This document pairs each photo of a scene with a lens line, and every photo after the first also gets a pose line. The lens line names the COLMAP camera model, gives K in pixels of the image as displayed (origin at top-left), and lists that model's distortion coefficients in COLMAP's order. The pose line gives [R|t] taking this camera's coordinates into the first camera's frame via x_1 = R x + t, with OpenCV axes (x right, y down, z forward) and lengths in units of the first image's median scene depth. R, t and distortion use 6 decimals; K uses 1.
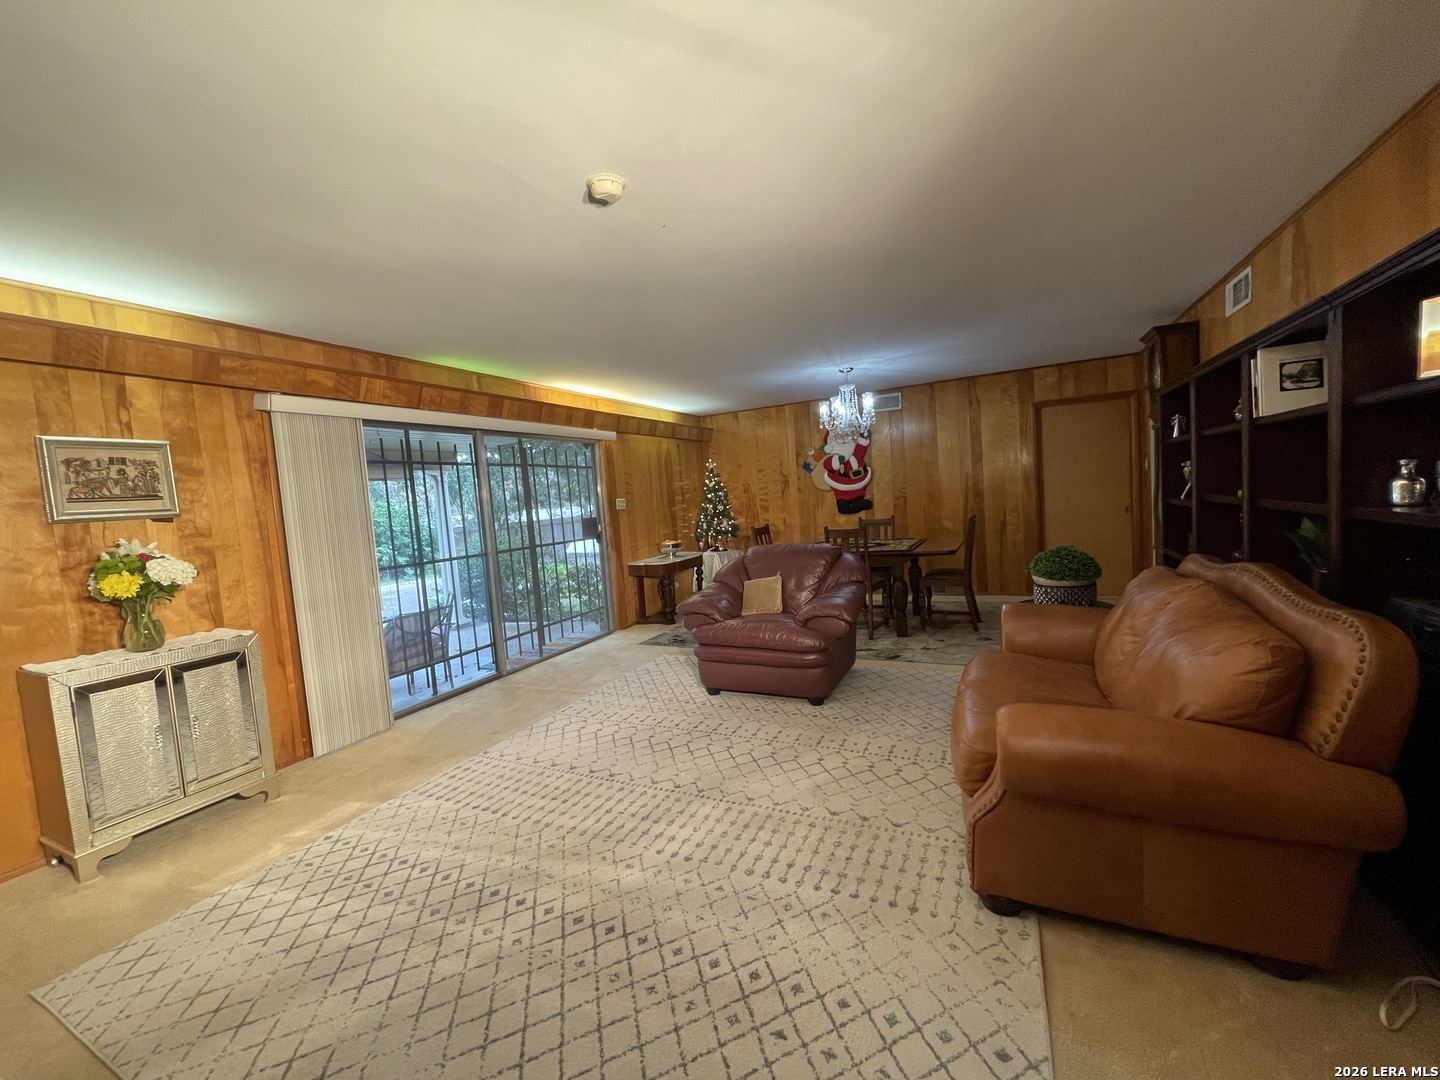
lens RADIAL K [[585.6, 0, 709.1], [0, 585.6, 527.6], [0, 0, 1]] dist [-0.000157, 0.000011]
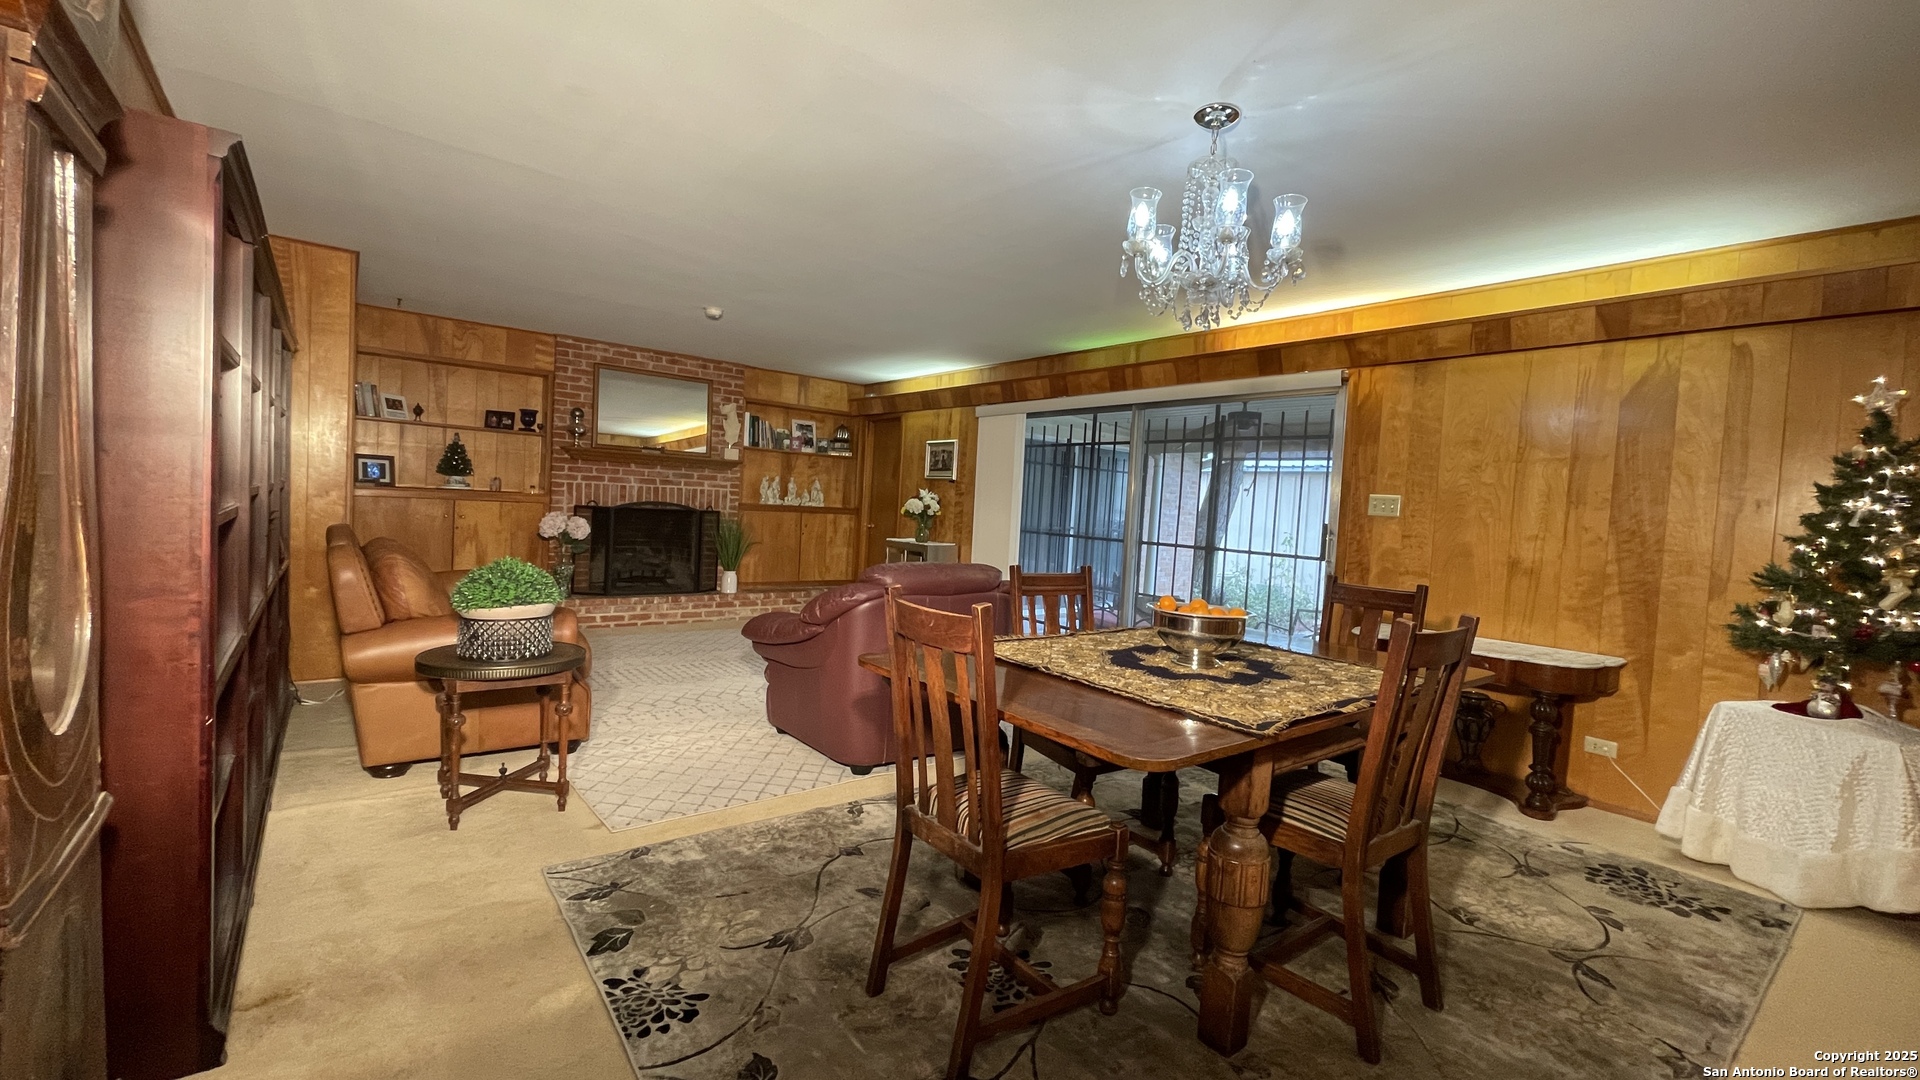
lens RADIAL K [[791.4, 0, 948.2], [0, 791.4, 545.1], [0, 0, 1]] dist [-0.000039, -0.000030]
pose [[-0.425077, 0.096659, -0.899981, 0.647368], [-0.068202, 0.988035, 0.138329, -0.076725], [0.902584, 0.120181, -0.413399, 0.959762]]
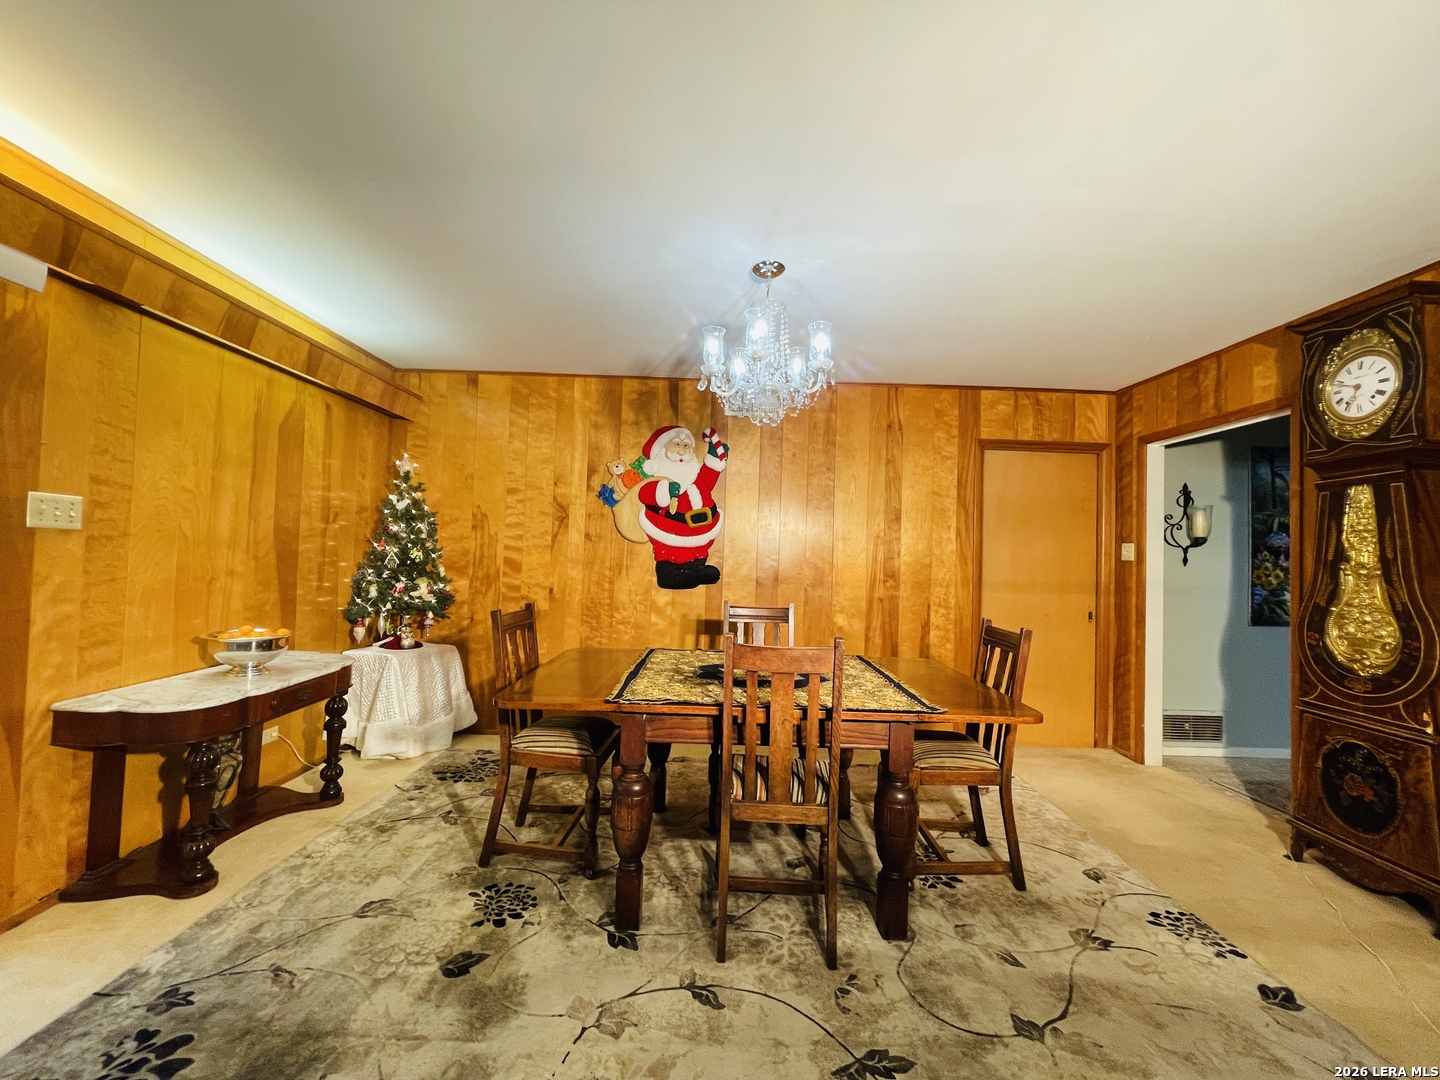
lens RADIAL K [[585.6, 0, 721.2], [0, 585.6, 537.8], [0, 0, 1]] dist [-0.000157, 0.000011]
pose [[0.881462, 0.112461, 0.458670, 0.021191], [-0.071584, 0.991827, -0.105617, -0.018443], [-0.466799, 0.060264, 0.882308, 0.566571]]
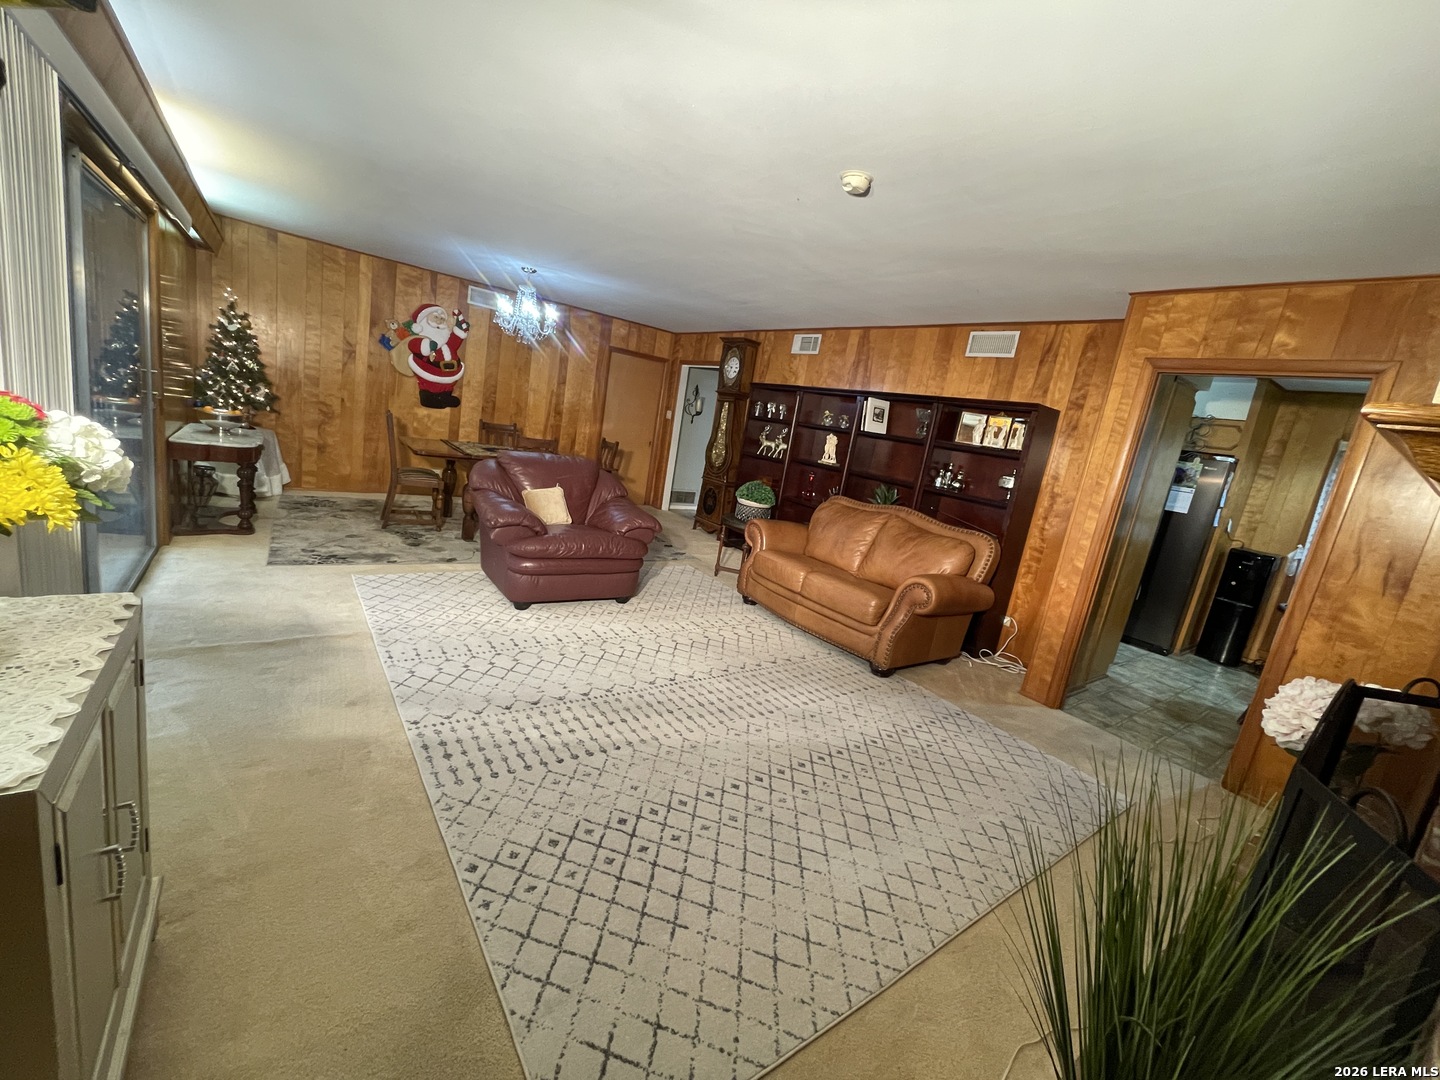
lens RADIAL K [[585.6, 0, 717.5], [0, 585.6, 536.0], [0, 0, 1]] dist [-0.000157, 0.000011]
pose [[0.440064, -0.031415, 0.897417, -0.449120], [-0.147218, 0.983341, 0.106614, 0.011445], [-0.885816, -0.179033, 0.428108, 0.206330]]
